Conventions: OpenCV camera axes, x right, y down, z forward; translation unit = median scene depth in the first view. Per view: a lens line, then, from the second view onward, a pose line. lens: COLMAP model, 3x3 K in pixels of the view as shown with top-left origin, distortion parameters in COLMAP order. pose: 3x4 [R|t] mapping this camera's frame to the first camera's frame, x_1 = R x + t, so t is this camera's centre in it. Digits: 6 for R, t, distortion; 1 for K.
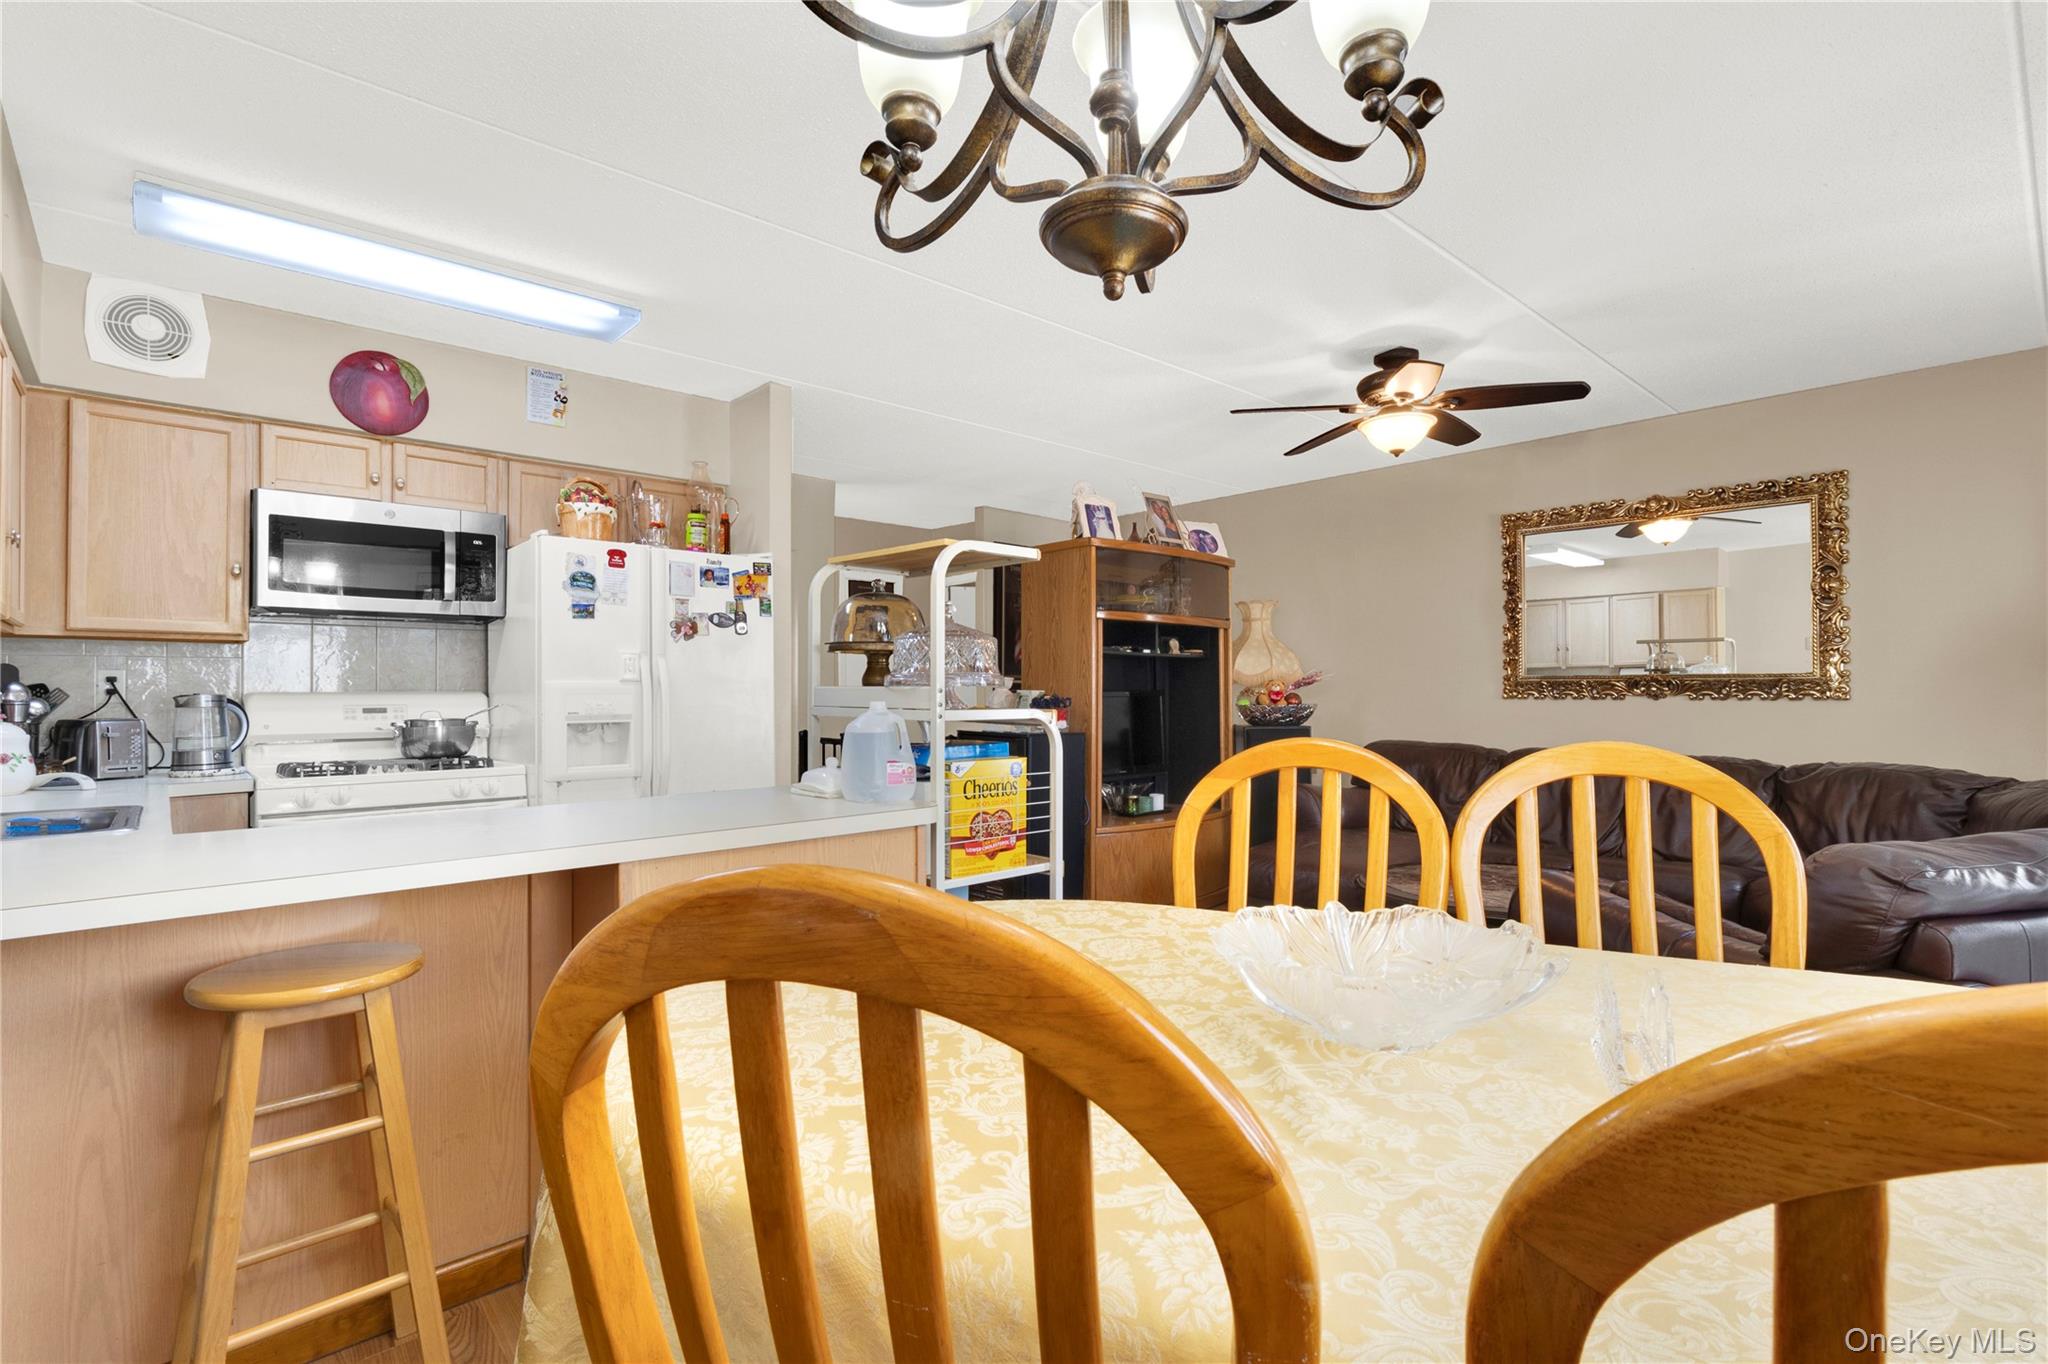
lens RADIAL K [[960.7, 0, 1045.6], [0, 960.7, 672.0], [0, 0, 1]] dist [0.000682, 0.000420]
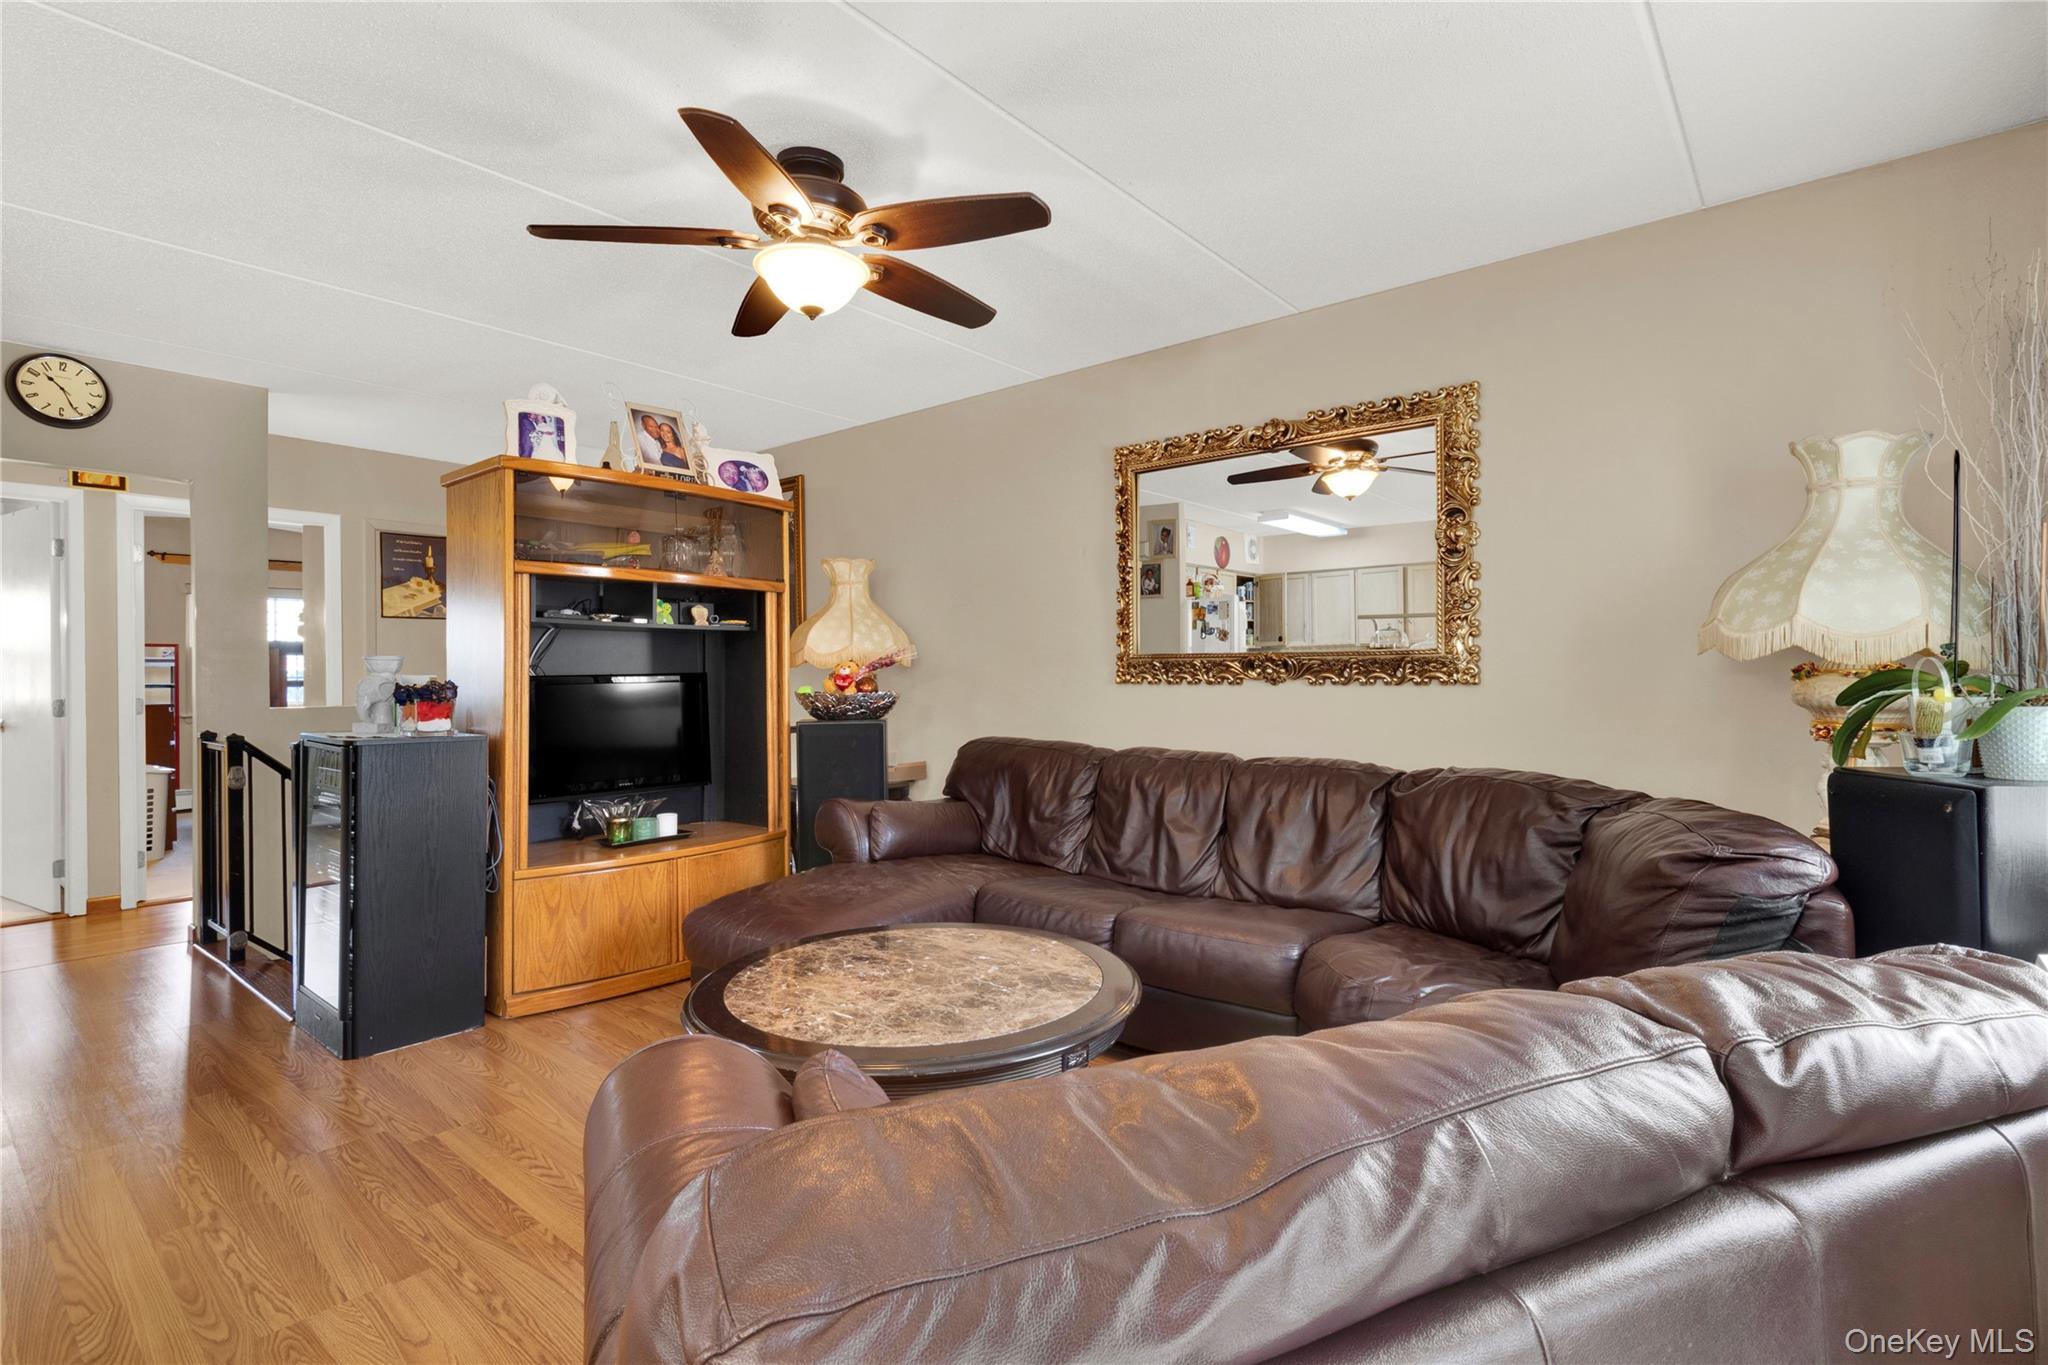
lens RADIAL K [[960.7, 0, 1045.6], [0, 960.7, 672.5], [0, 0, 1]] dist [0.000682, 0.000420]
pose [[0.990704, -0.003580, 0.135991, 0.338907], [0.000794, 0.999789, 0.020533, 0.002914], [-0.136035, -0.020234, 0.990497, 0.252200]]
